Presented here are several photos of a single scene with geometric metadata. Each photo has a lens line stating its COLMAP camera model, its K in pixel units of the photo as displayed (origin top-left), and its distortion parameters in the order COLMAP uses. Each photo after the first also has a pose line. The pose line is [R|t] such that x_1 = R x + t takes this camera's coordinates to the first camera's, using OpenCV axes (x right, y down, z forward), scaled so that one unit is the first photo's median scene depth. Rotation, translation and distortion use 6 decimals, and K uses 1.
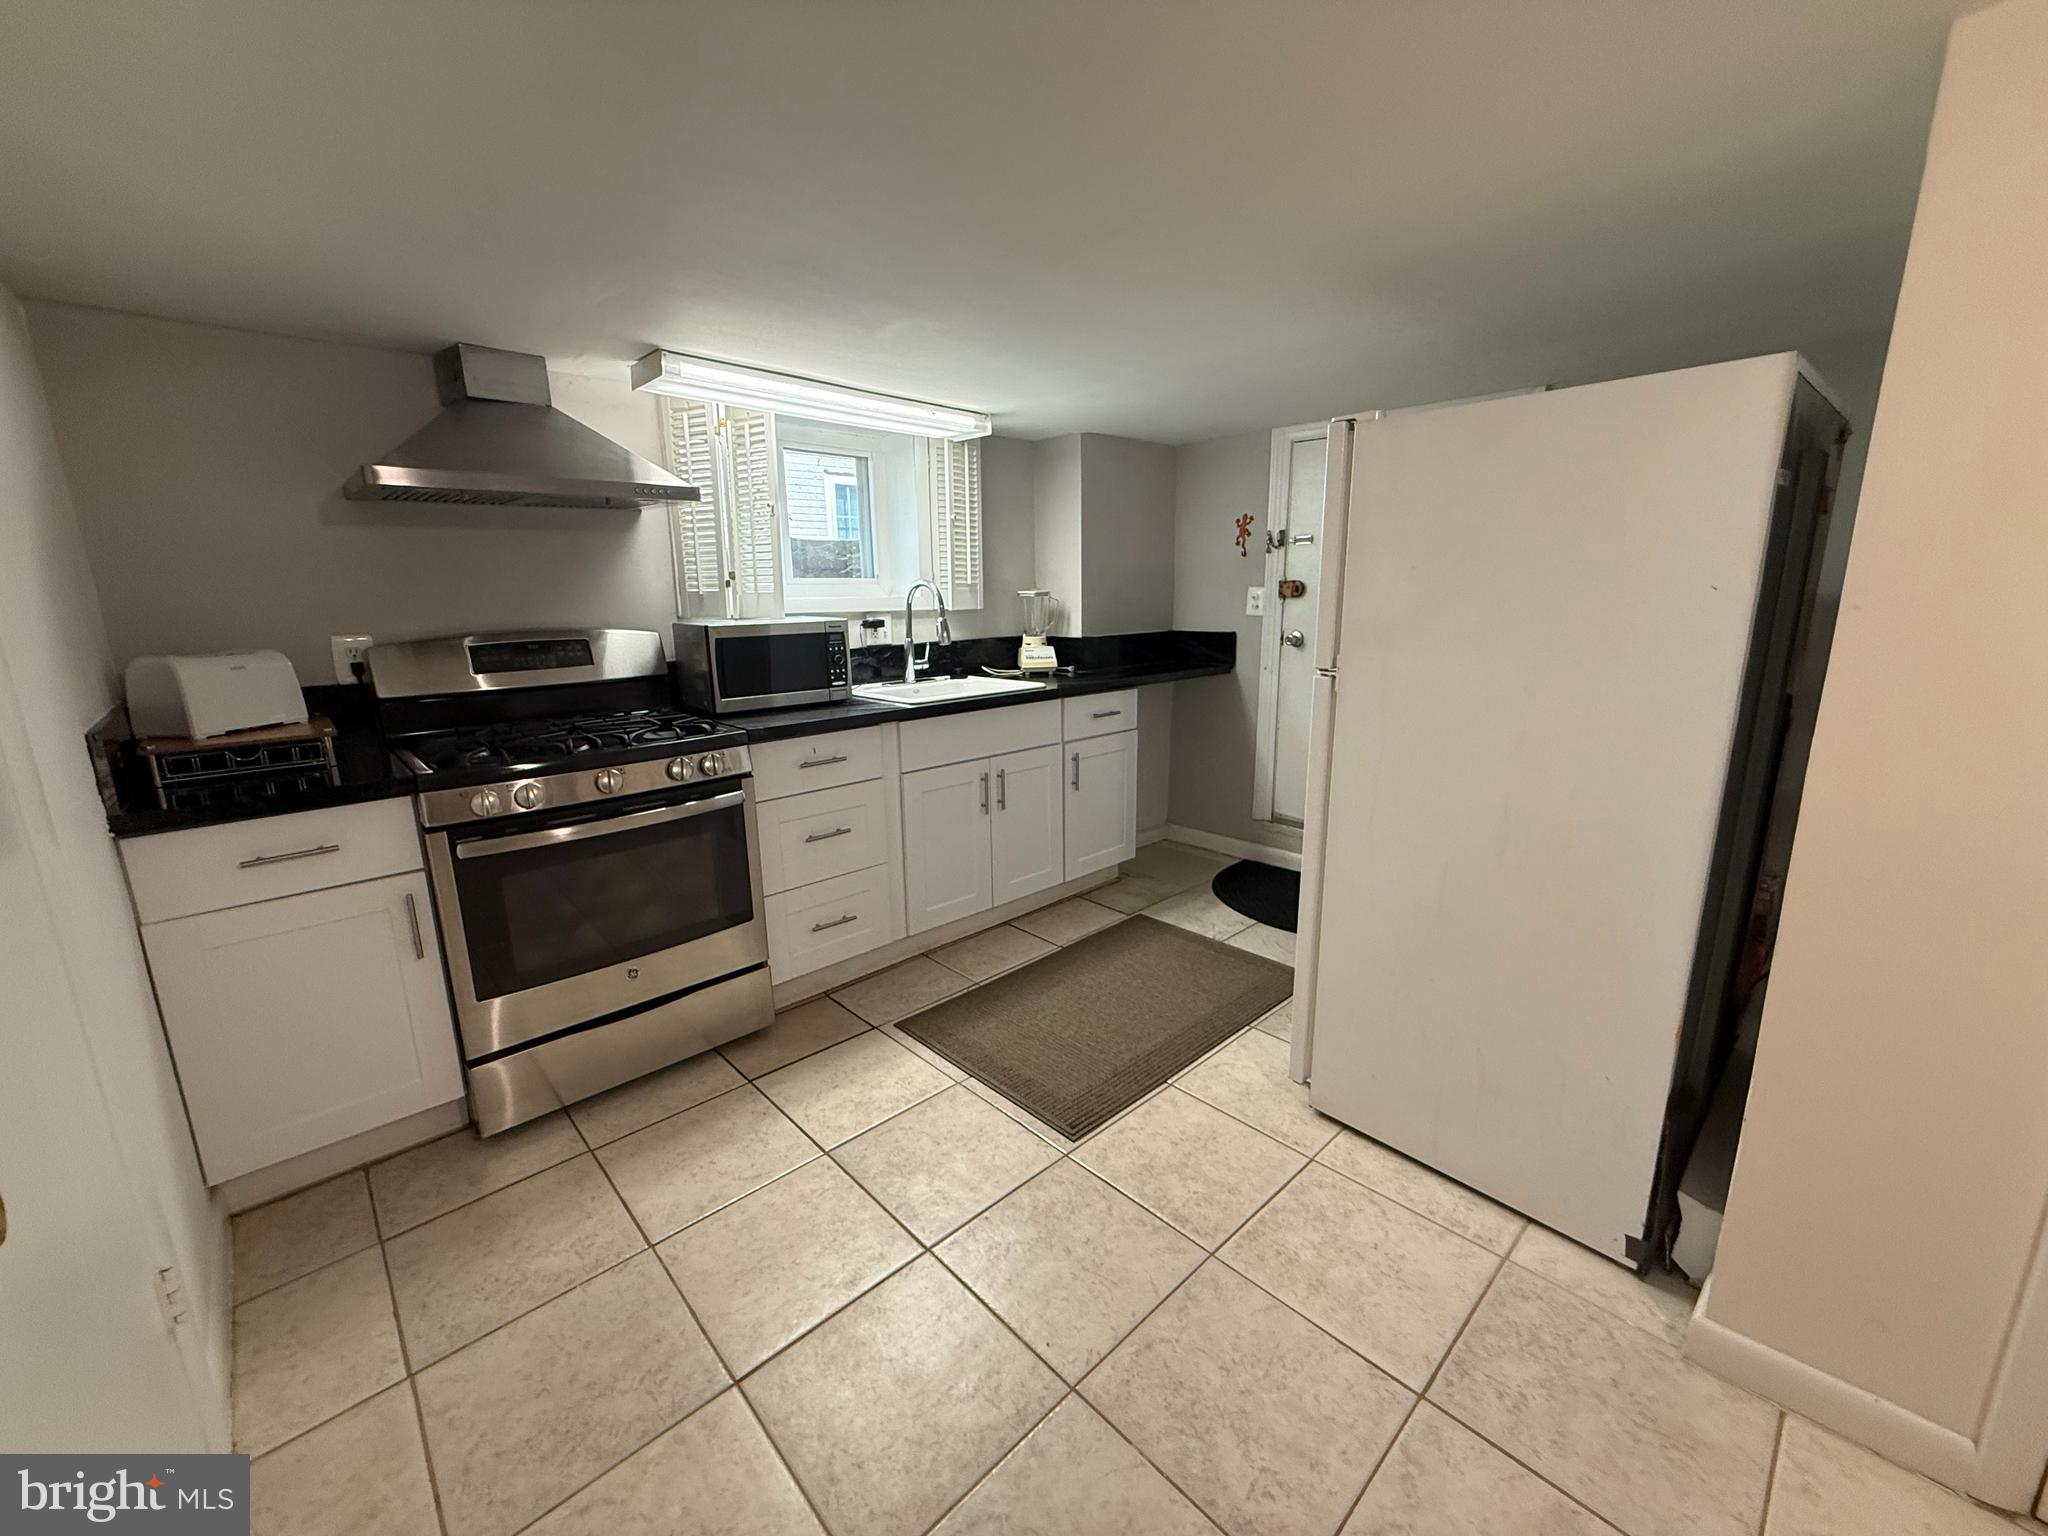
lens RADIAL K [[812.9, 0, 1020.6], [0, 812.9, 774.6], [0, 0, 1]] dist [-0.003327, 0.000614]
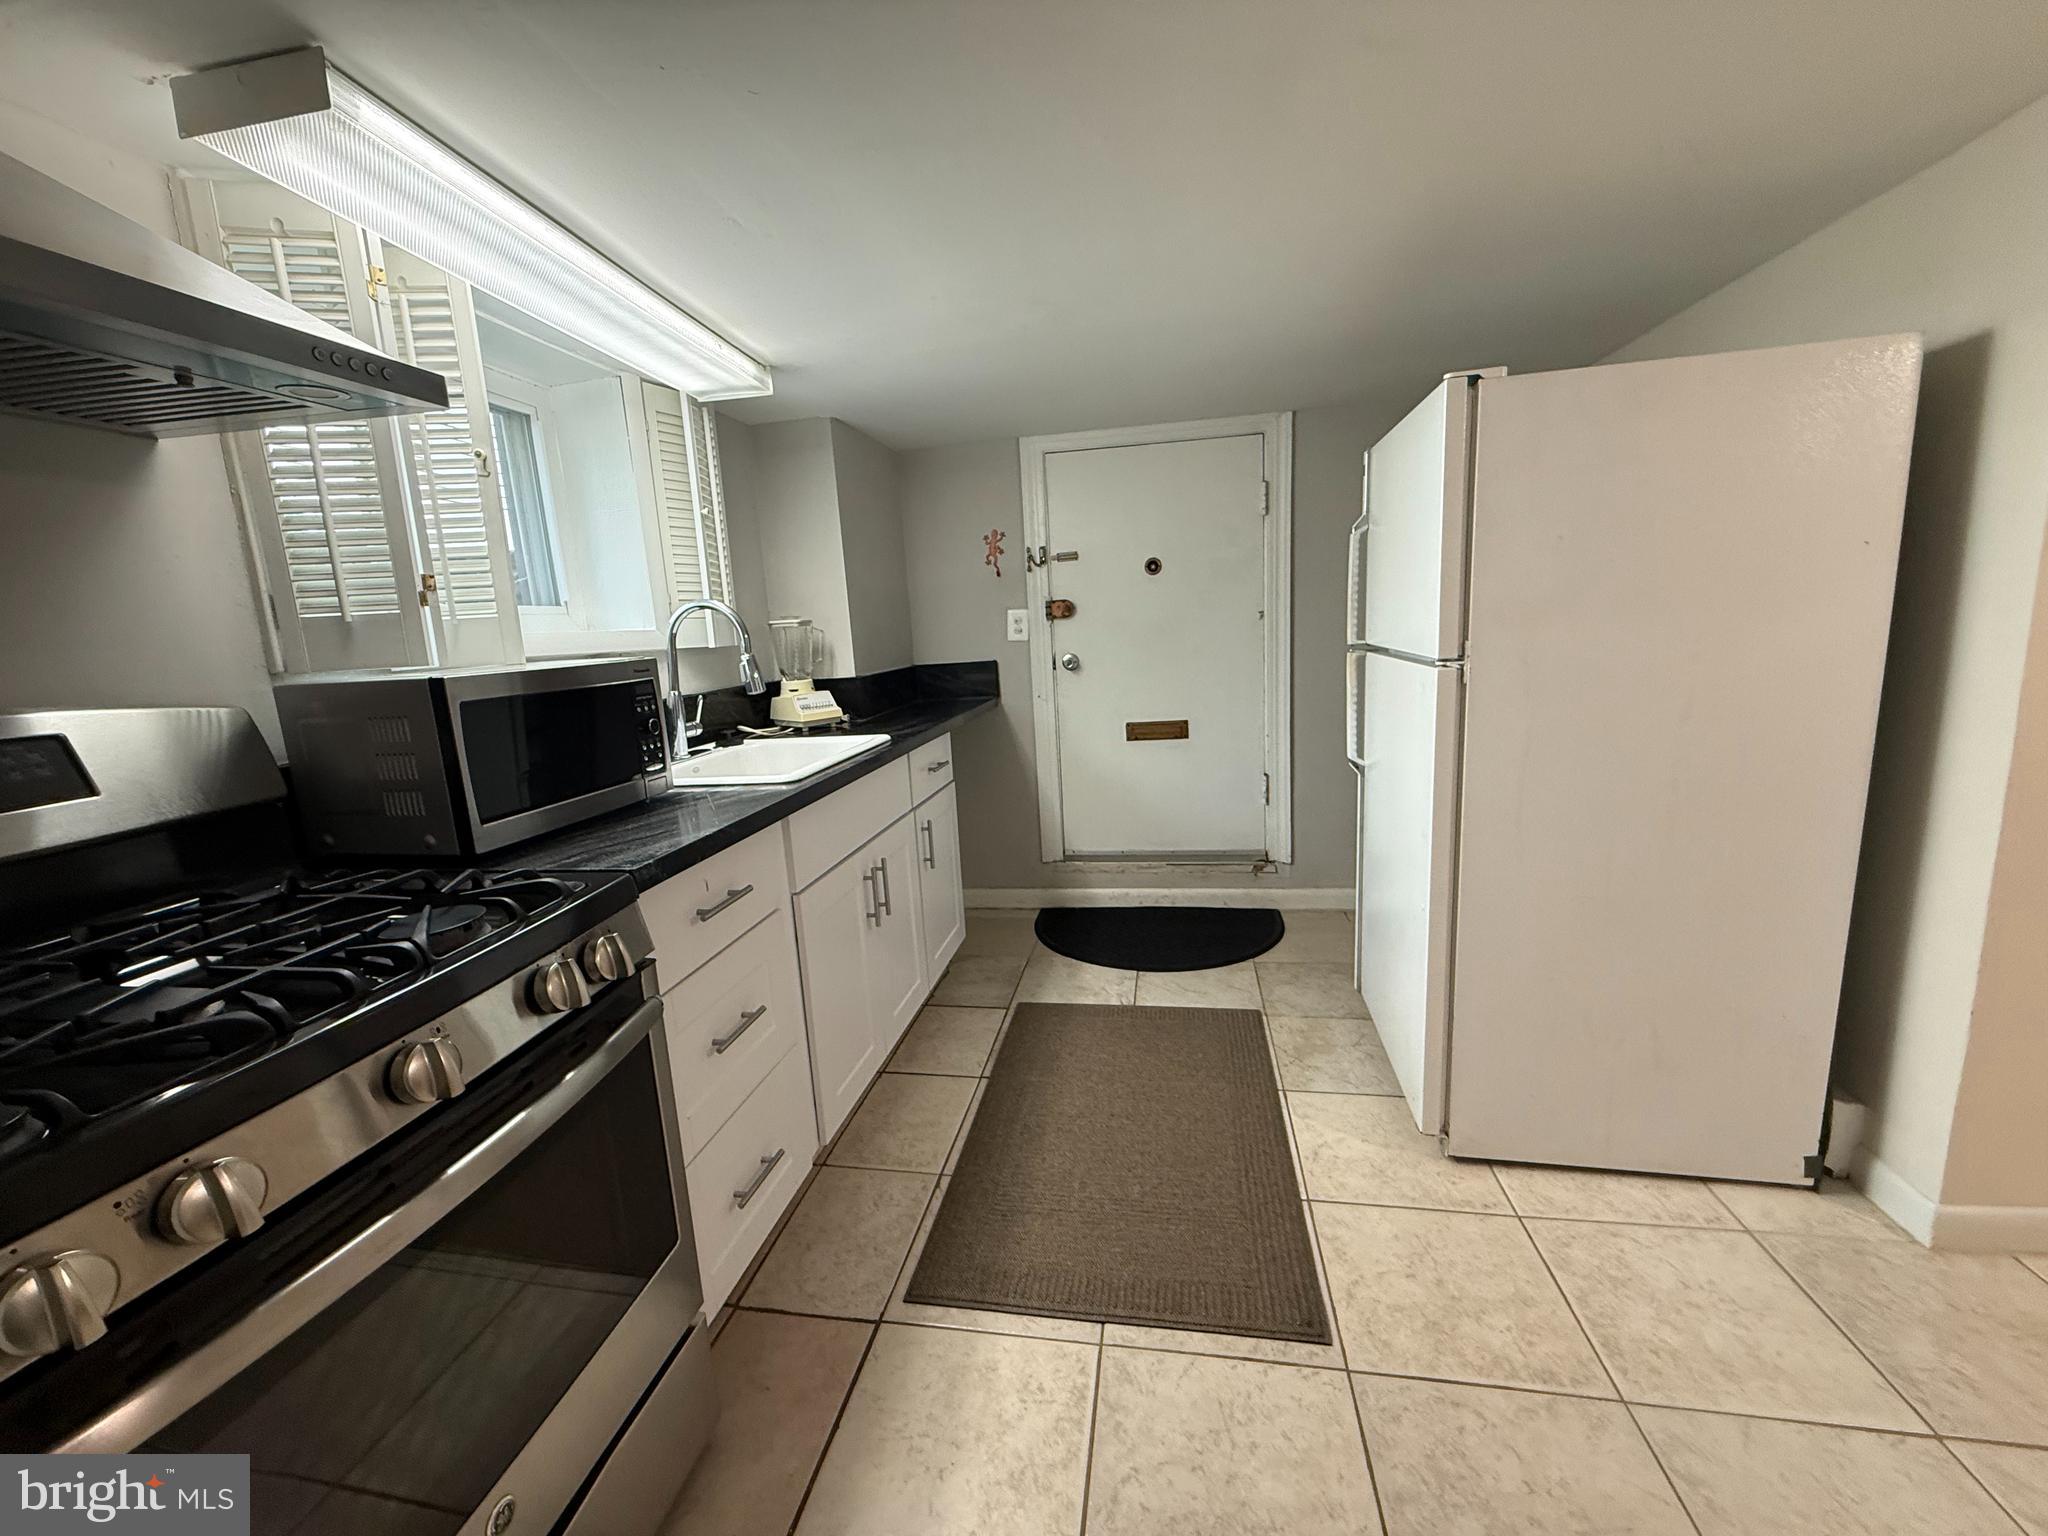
lens RADIAL K [[812.9, 0, 1014.9], [0, 812.9, 774.5], [0, 0, 1]] dist [-0.003327, 0.000614]
pose [[0.803862, -0.139743, 0.578168, -0.353835], [0.177866, 0.984009, -0.009464, -0.055392], [-0.567600, 0.110444, 0.815863, 0.378037]]
